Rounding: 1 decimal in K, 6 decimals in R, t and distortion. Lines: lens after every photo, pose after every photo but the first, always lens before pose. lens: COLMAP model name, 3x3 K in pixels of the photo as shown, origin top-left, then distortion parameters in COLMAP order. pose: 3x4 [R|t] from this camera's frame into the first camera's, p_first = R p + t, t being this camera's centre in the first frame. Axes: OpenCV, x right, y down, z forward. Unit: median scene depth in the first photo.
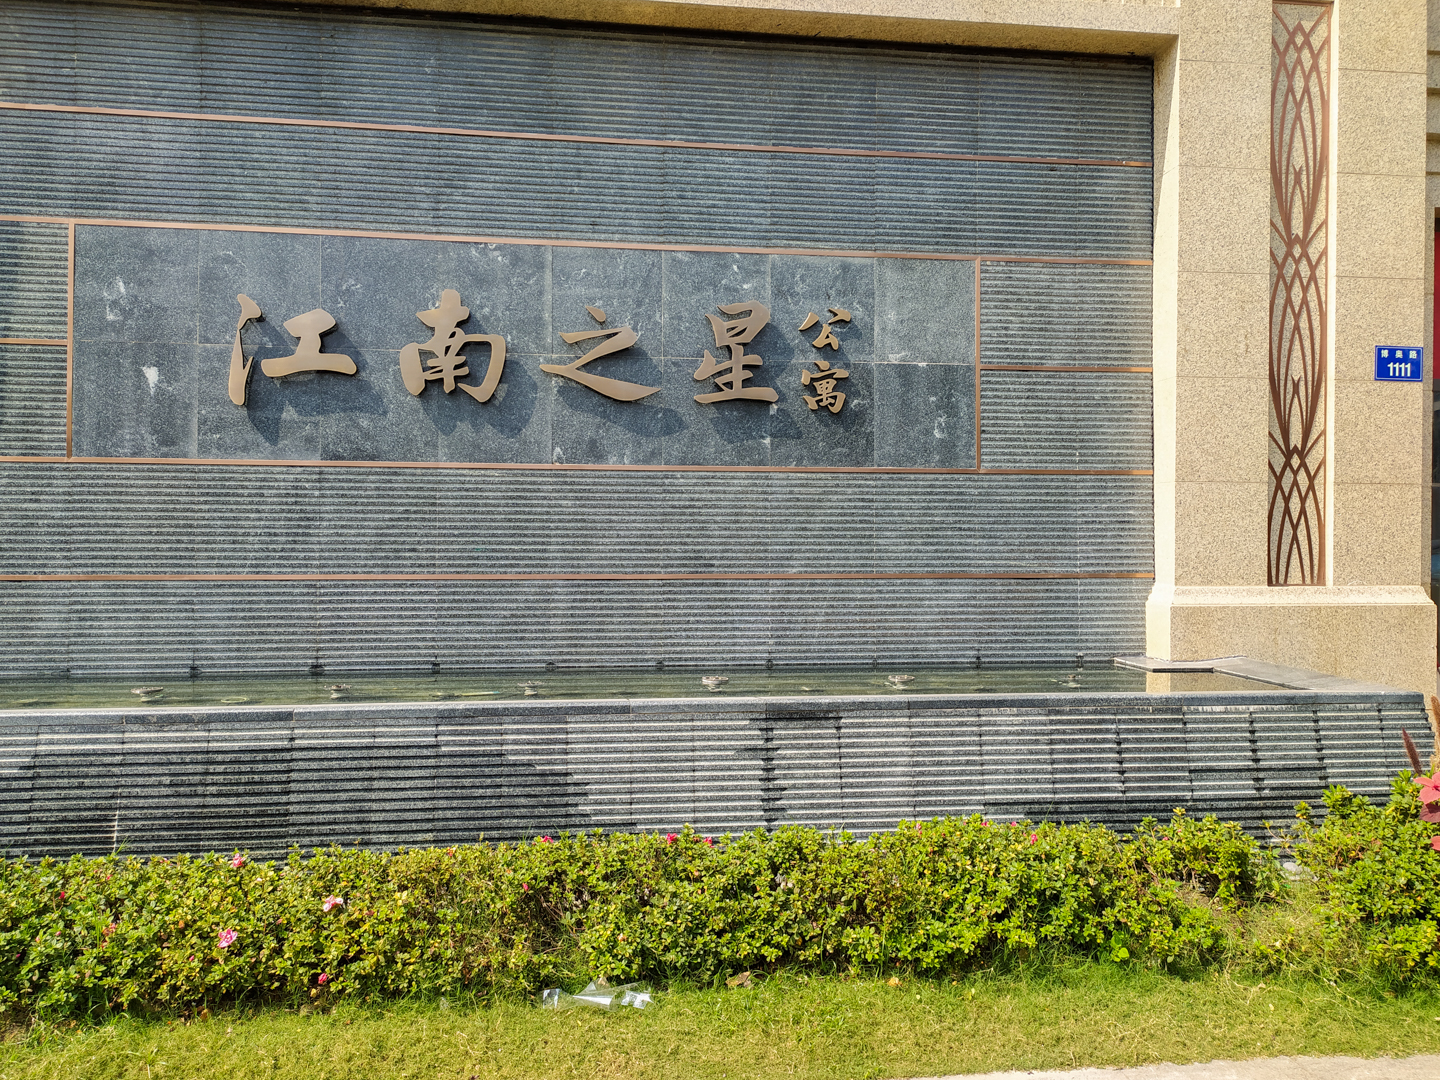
lens RADIAL K [[1127.2, 0, 720.0], [0, 1127.2, 540.0], [0, 0, 1]] dist [0.068622, -0.074560]
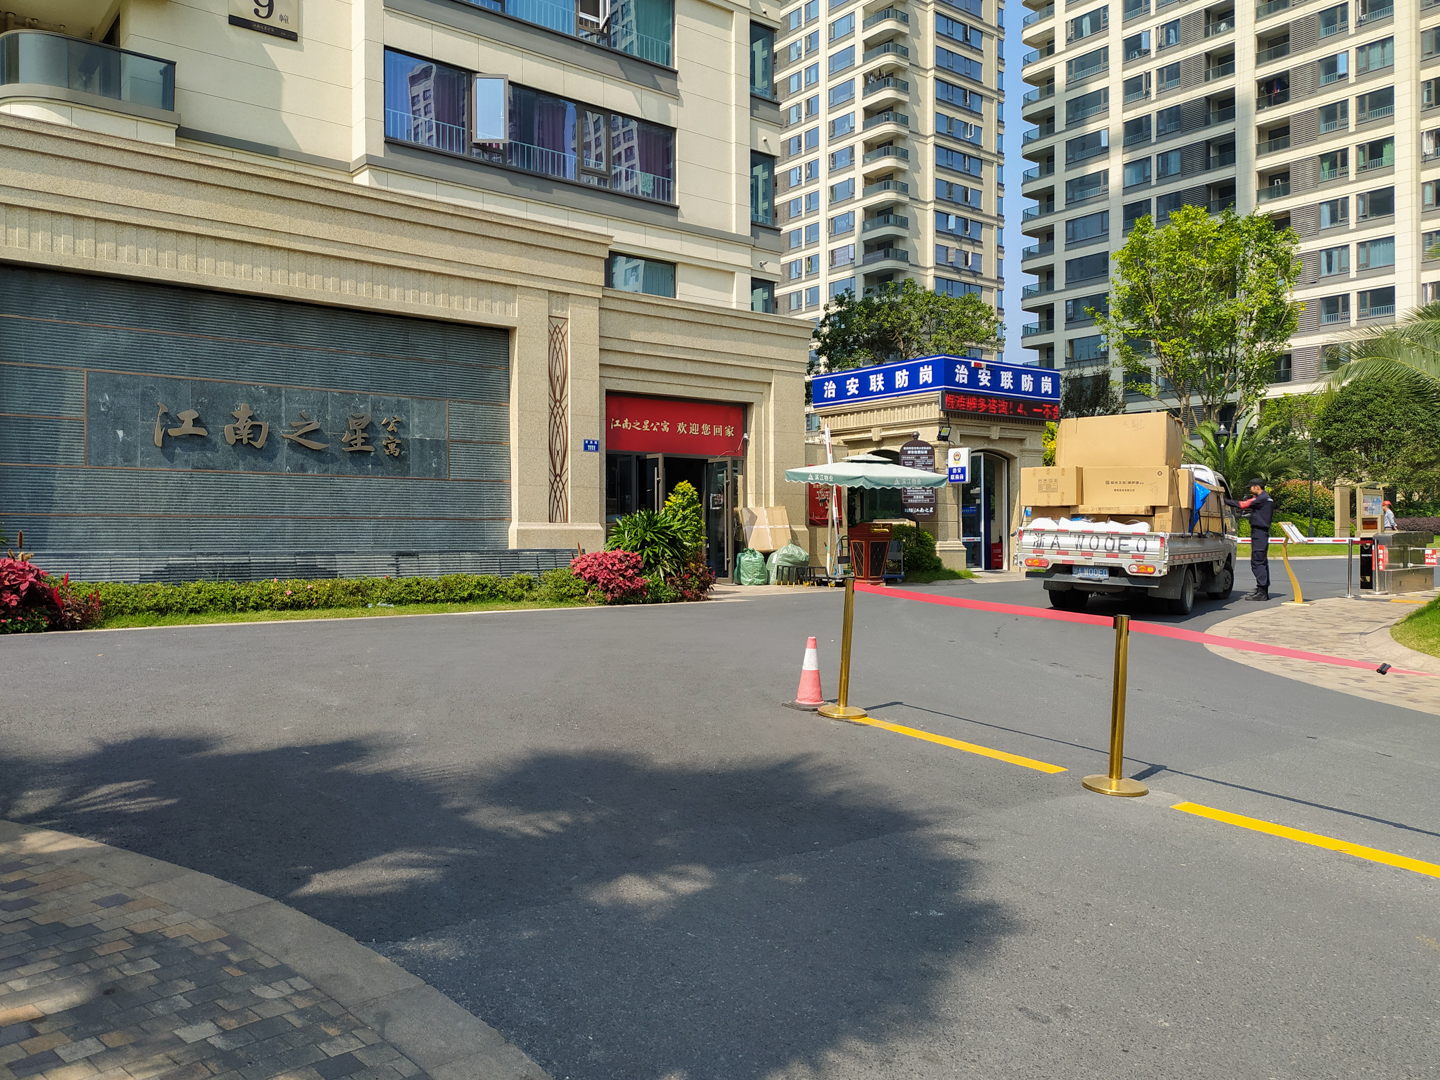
lens RADIAL K [[1127.2, 0, 720.0], [0, 1127.2, 540.0], [0, 0, 1]] dist [0.068622, -0.074560]
pose [[0.859393, -0.005370, 0.511287, -0.595391], [0.004842, 0.999985, 0.002363, 0.079681], [-0.511293, 0.000445, 0.859407, -1.644512]]
